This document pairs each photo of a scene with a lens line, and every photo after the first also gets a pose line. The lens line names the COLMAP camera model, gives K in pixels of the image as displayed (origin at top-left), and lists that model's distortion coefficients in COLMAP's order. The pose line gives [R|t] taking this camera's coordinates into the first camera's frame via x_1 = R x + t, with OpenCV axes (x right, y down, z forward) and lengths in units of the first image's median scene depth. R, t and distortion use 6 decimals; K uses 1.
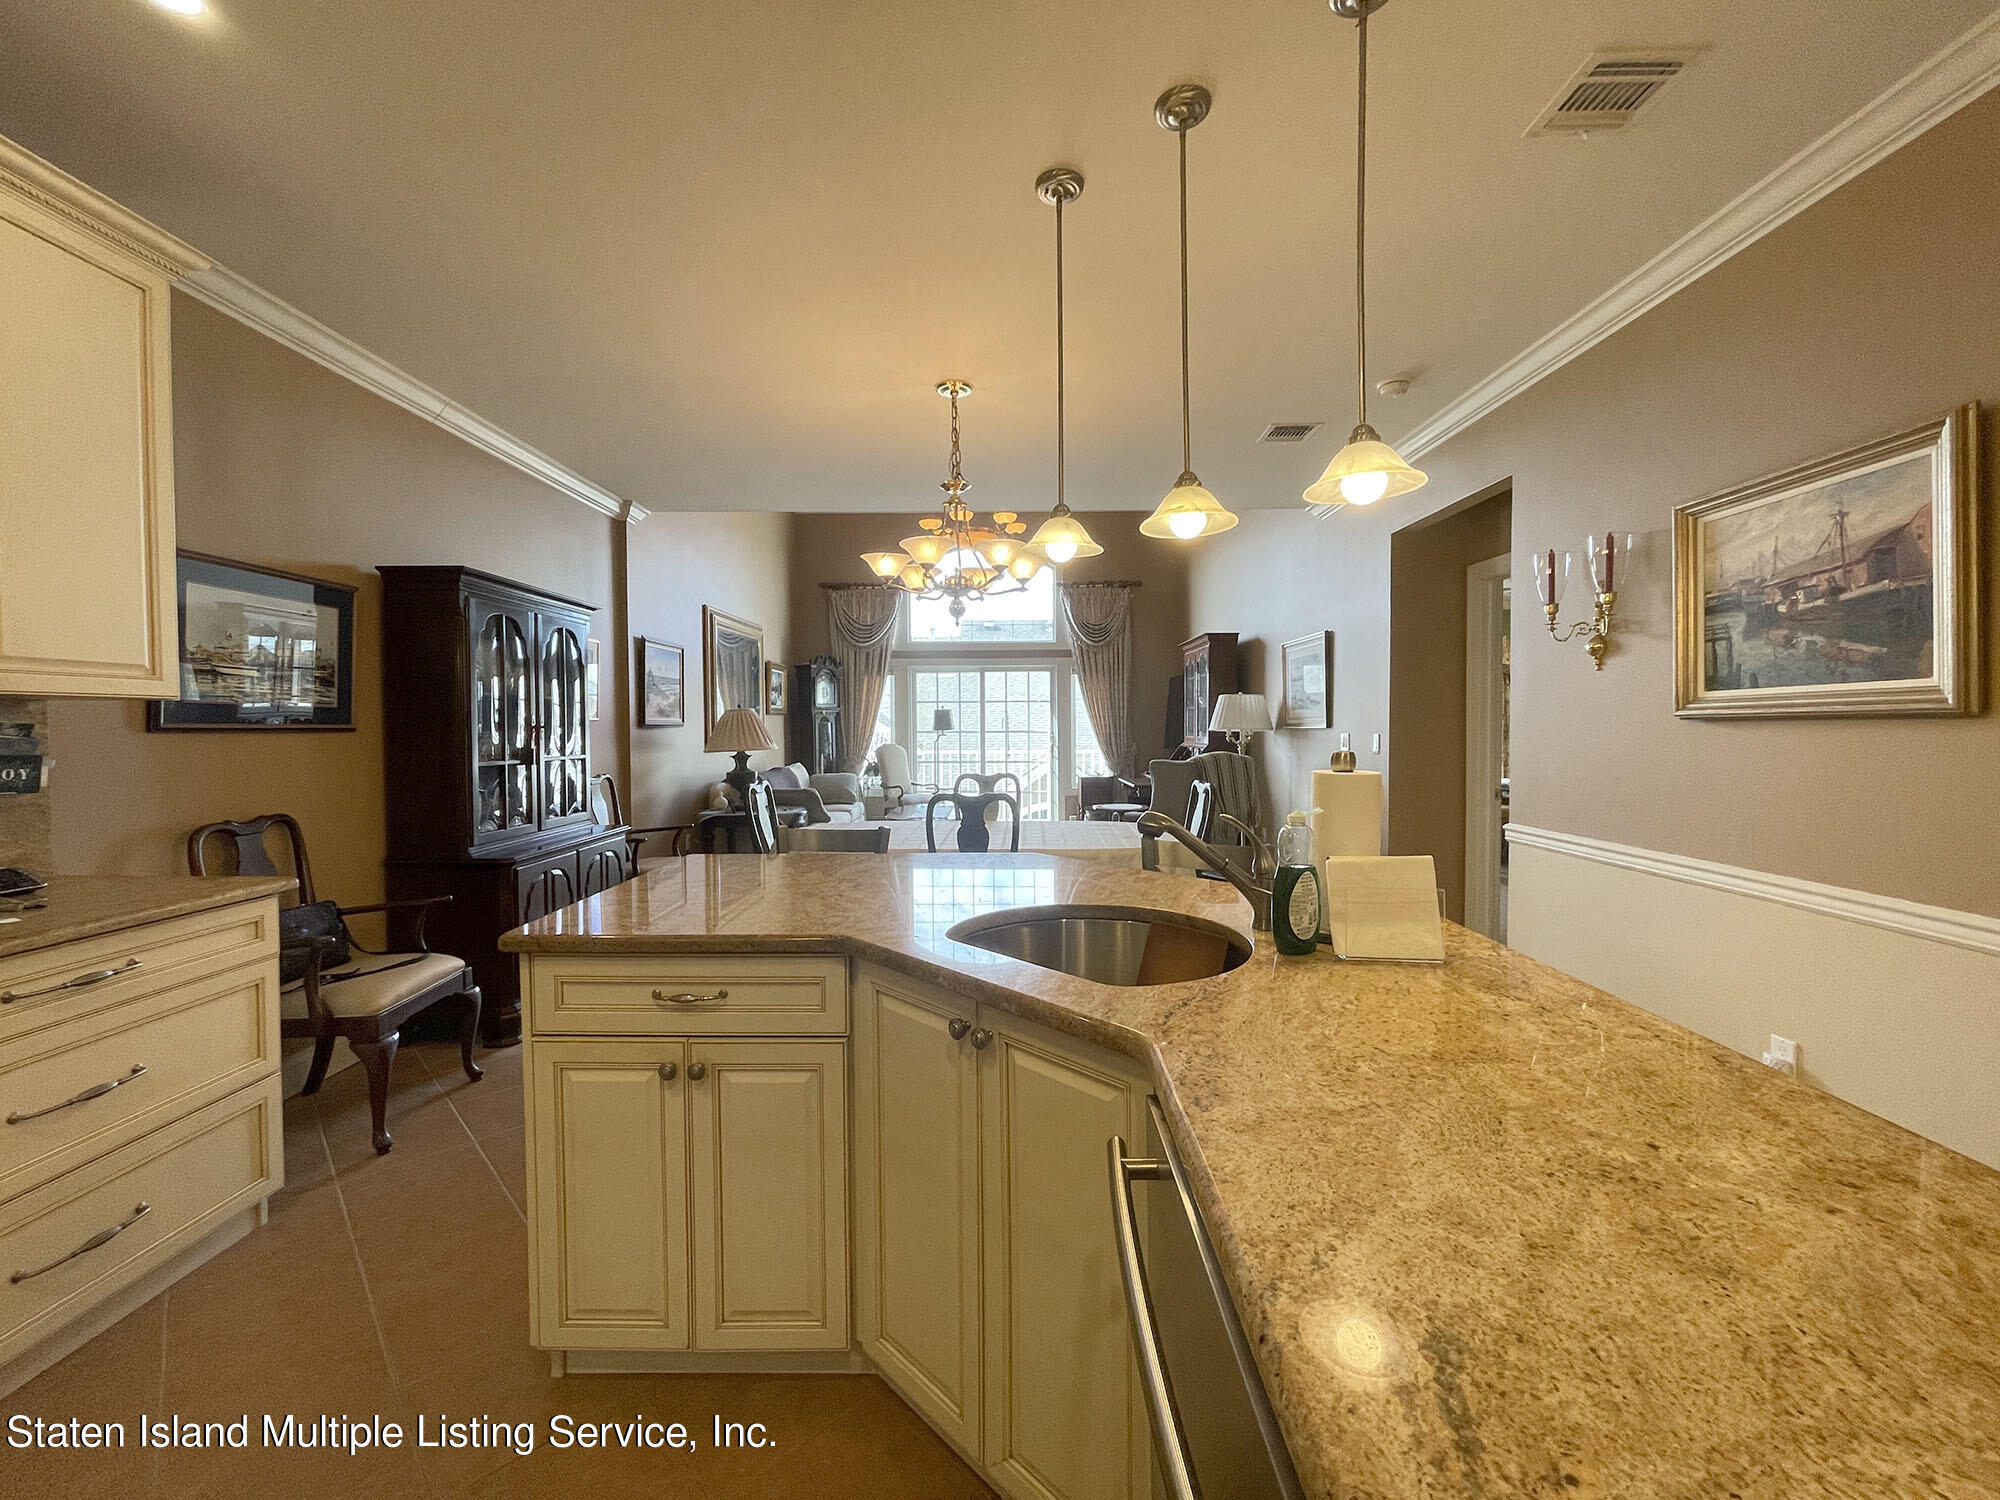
lens RADIAL K [[811.0, 0, 998.3], [0, 811.0, 743.4], [0, 0, 1]] dist [-0.000793, -0.000145]
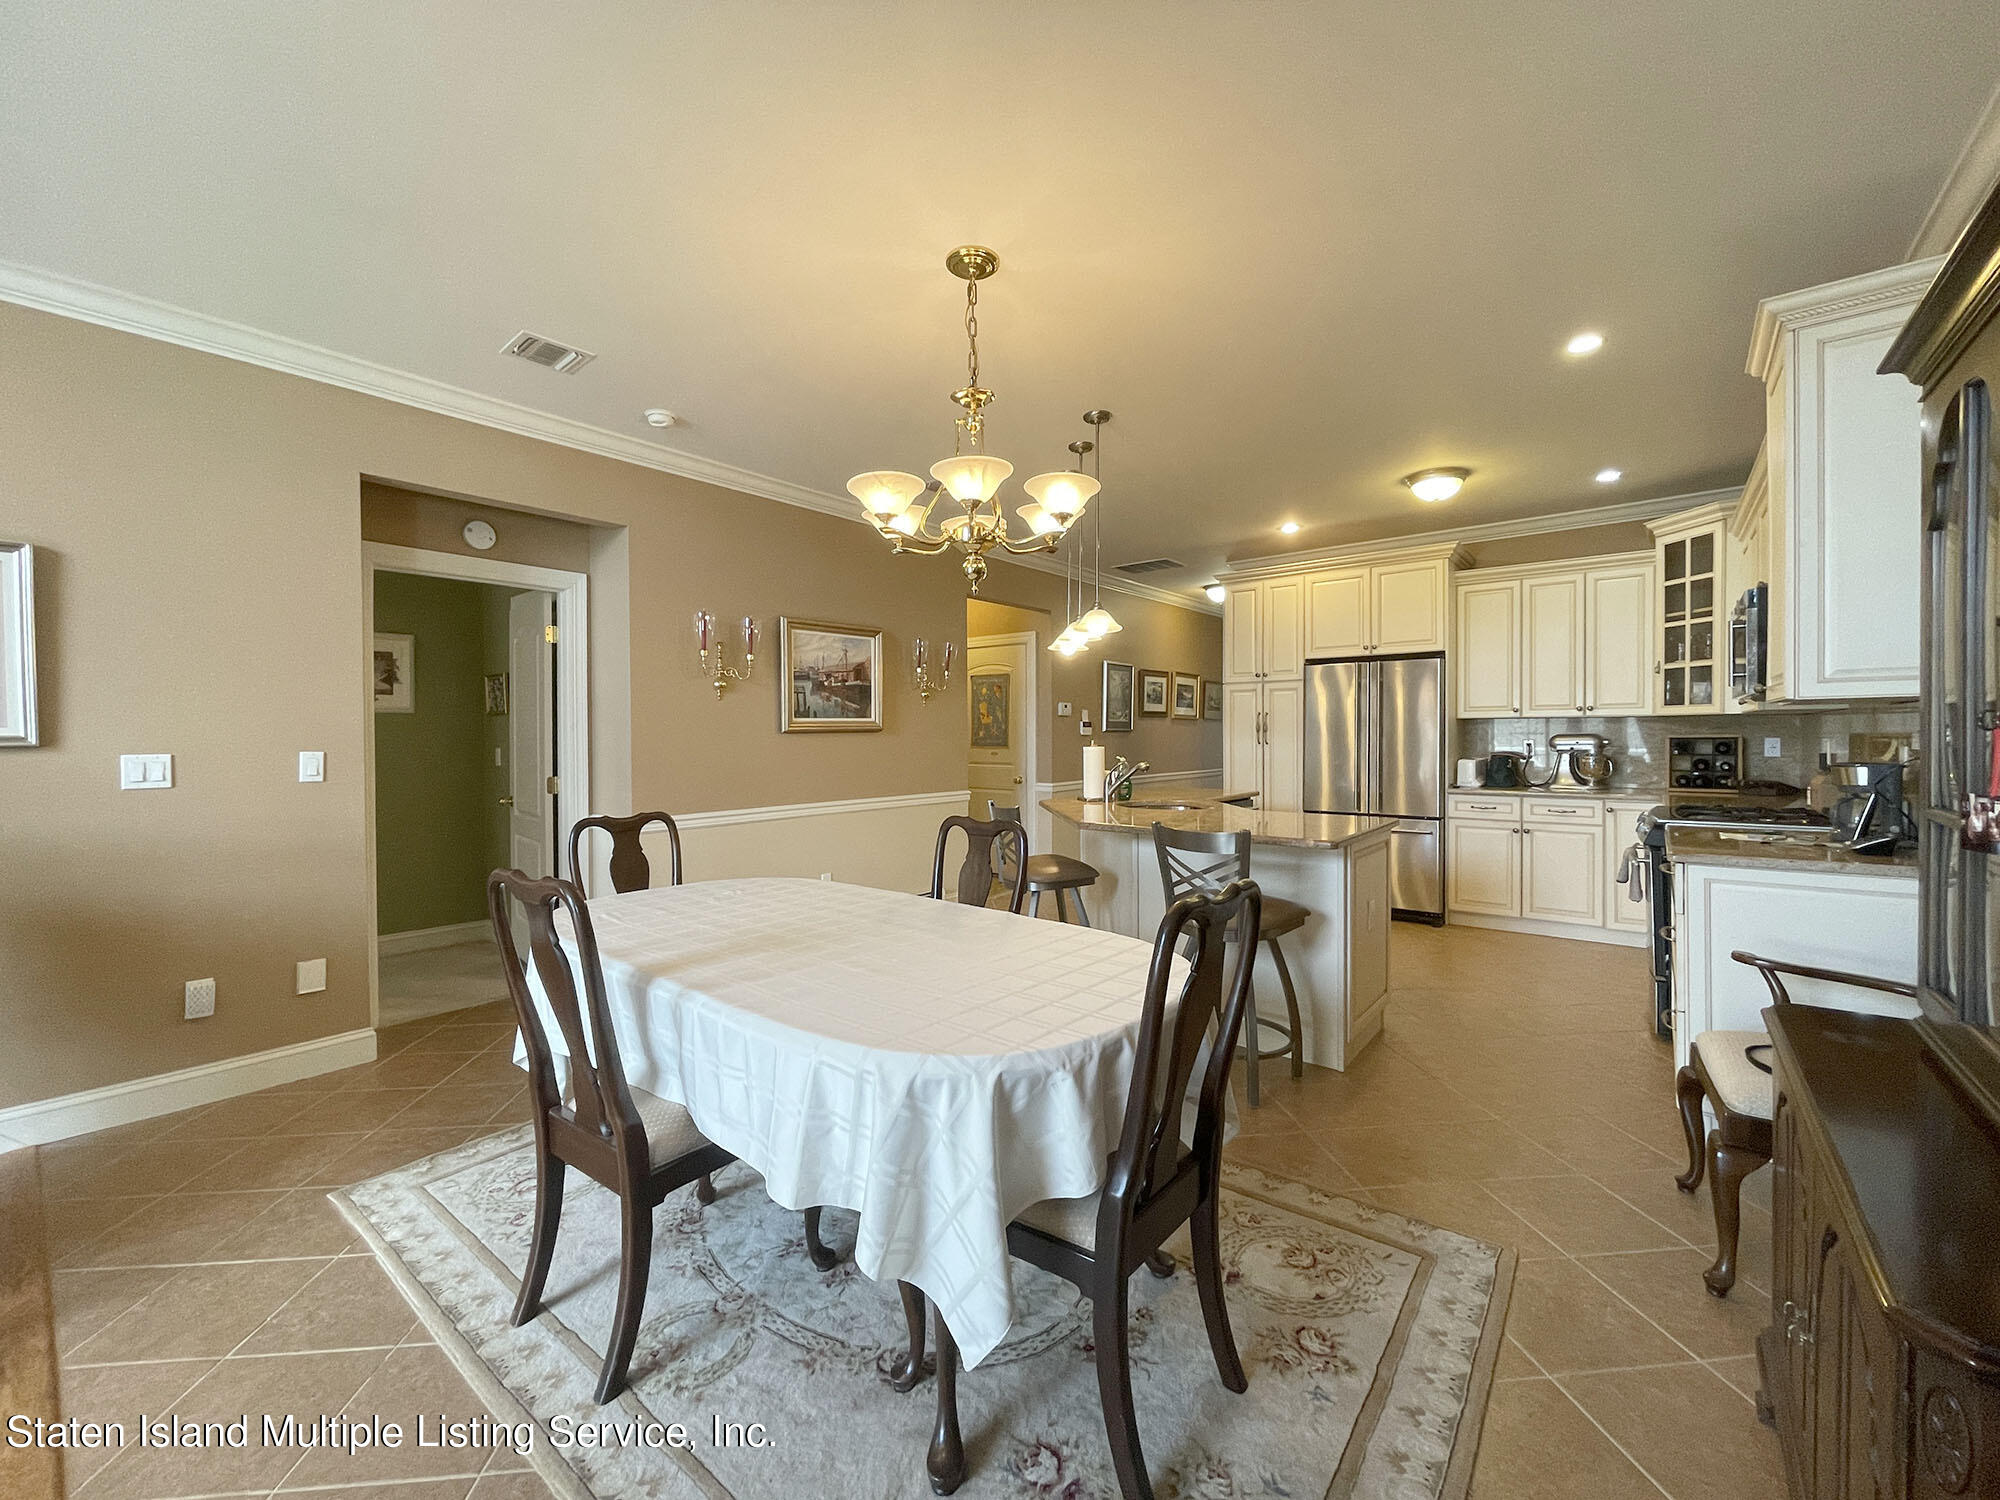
lens RADIAL K [[811.0, 0, 1002.4], [0, 811.0, 737.5], [0, 0, 1]] dist [-0.000793, -0.000145]
pose [[-0.783706, 0.006183, 0.621101, -0.289470], [0.024005, 0.999505, 0.020340, -0.017720], [-0.620668, 0.030850, -0.783466, 0.865809]]
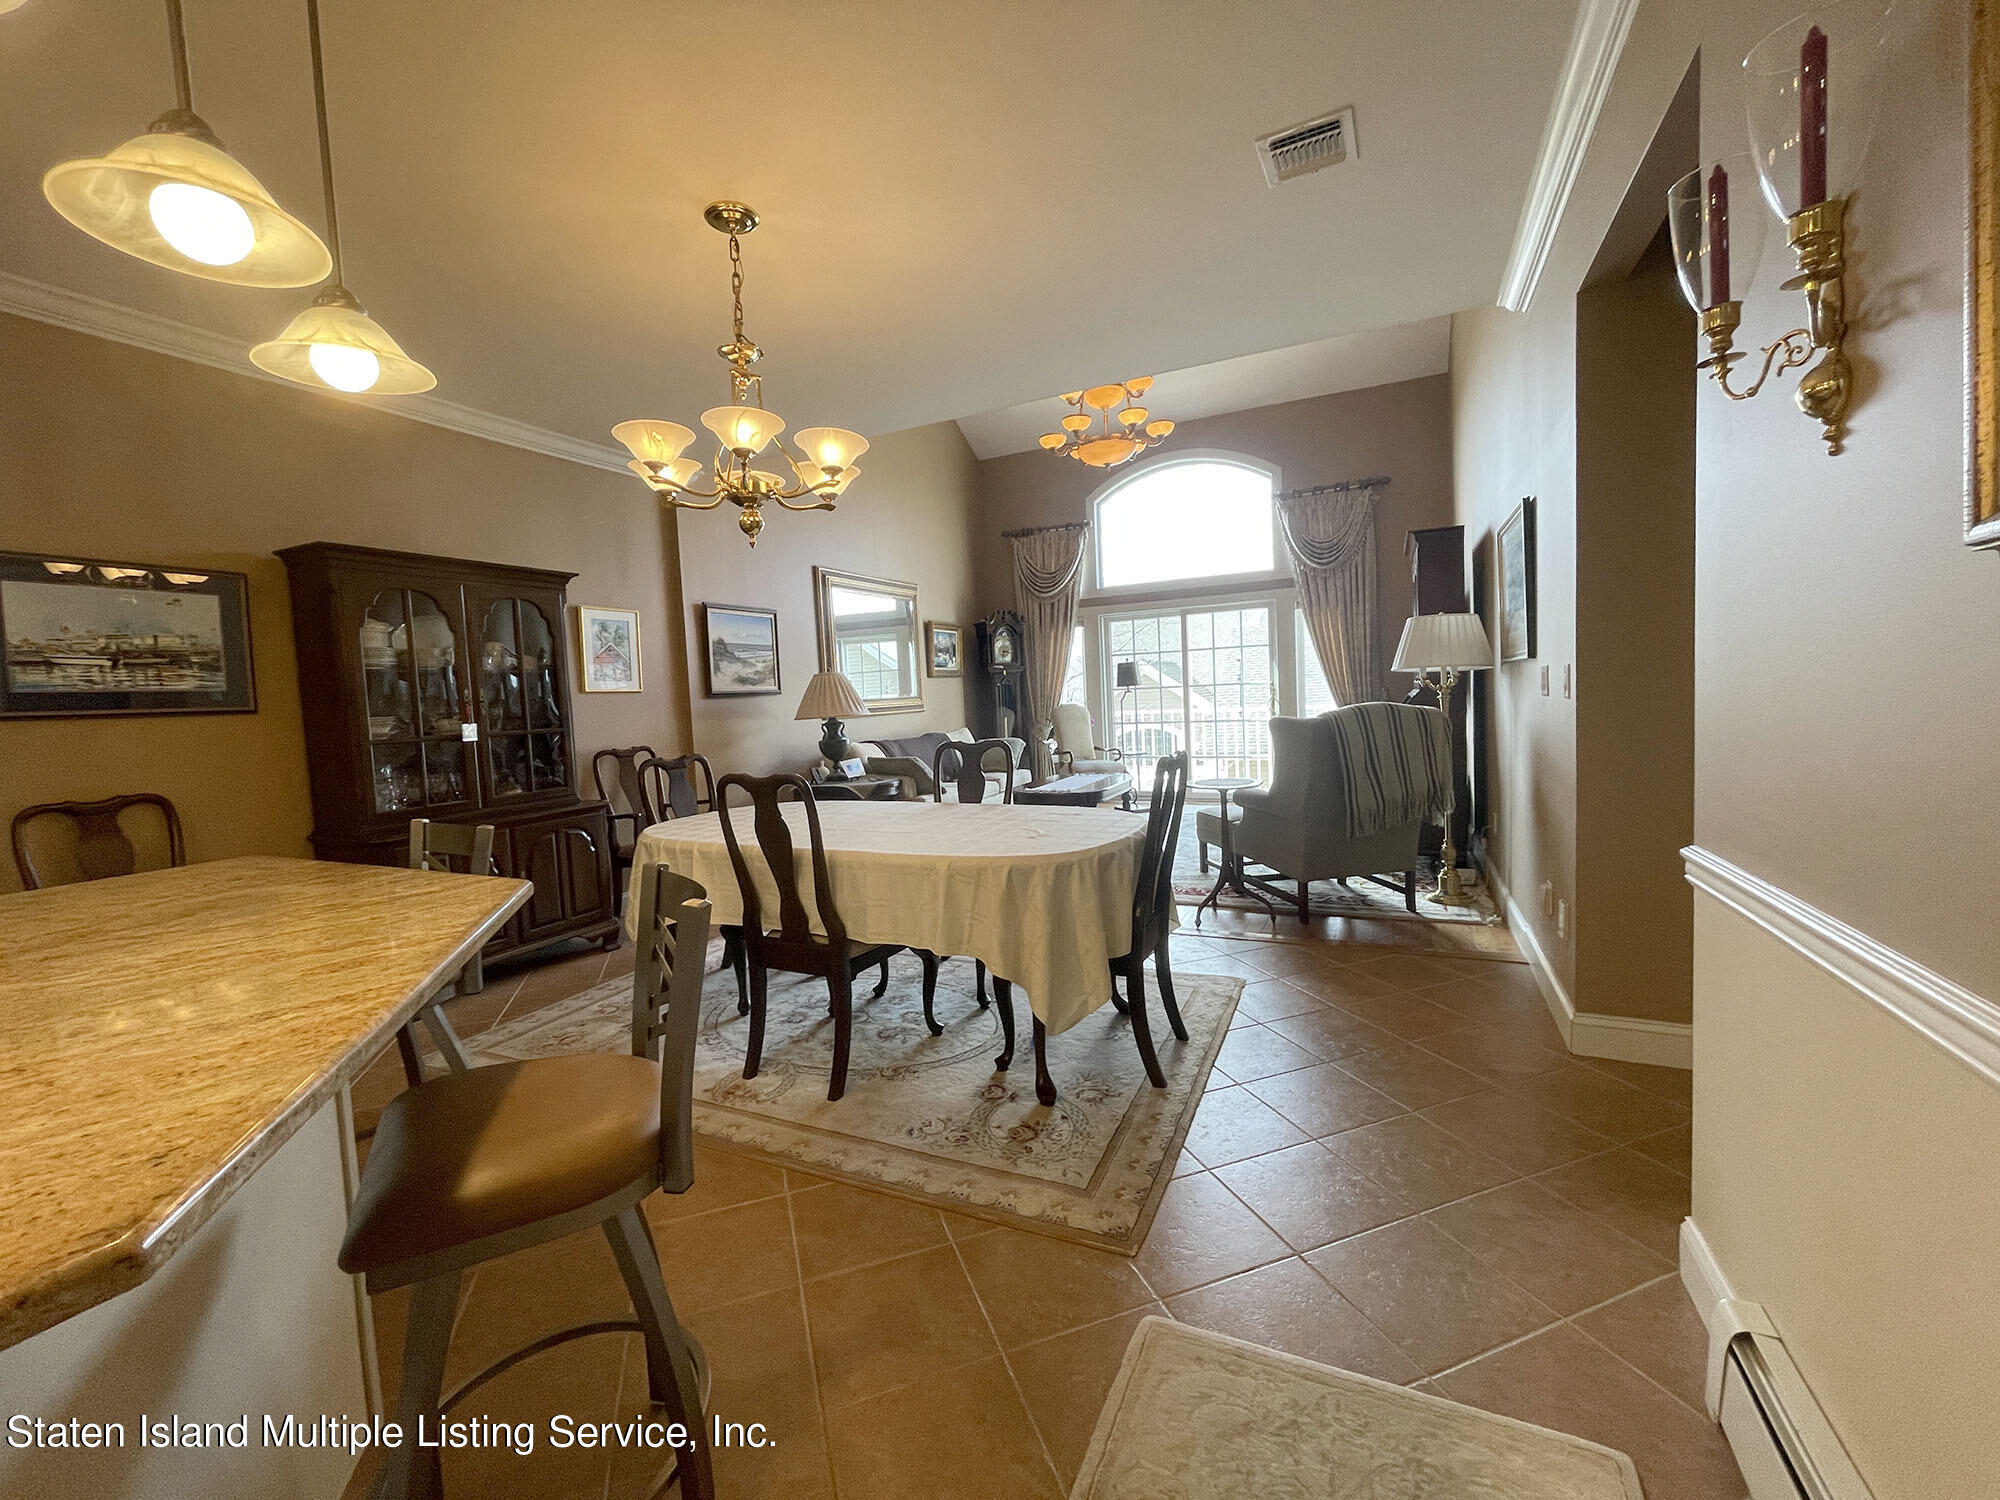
lens RADIAL K [[811.0, 0, 997.9], [0, 811.0, 743.9], [0, 0, 1]] dist [-0.000793, -0.000145]
pose [[0.903854, -0.011107, -0.427696, 0.256918], [0.032339, 0.998577, 0.042409, 0.005651], [0.426617, -0.052162, 0.902927, 0.233715]]
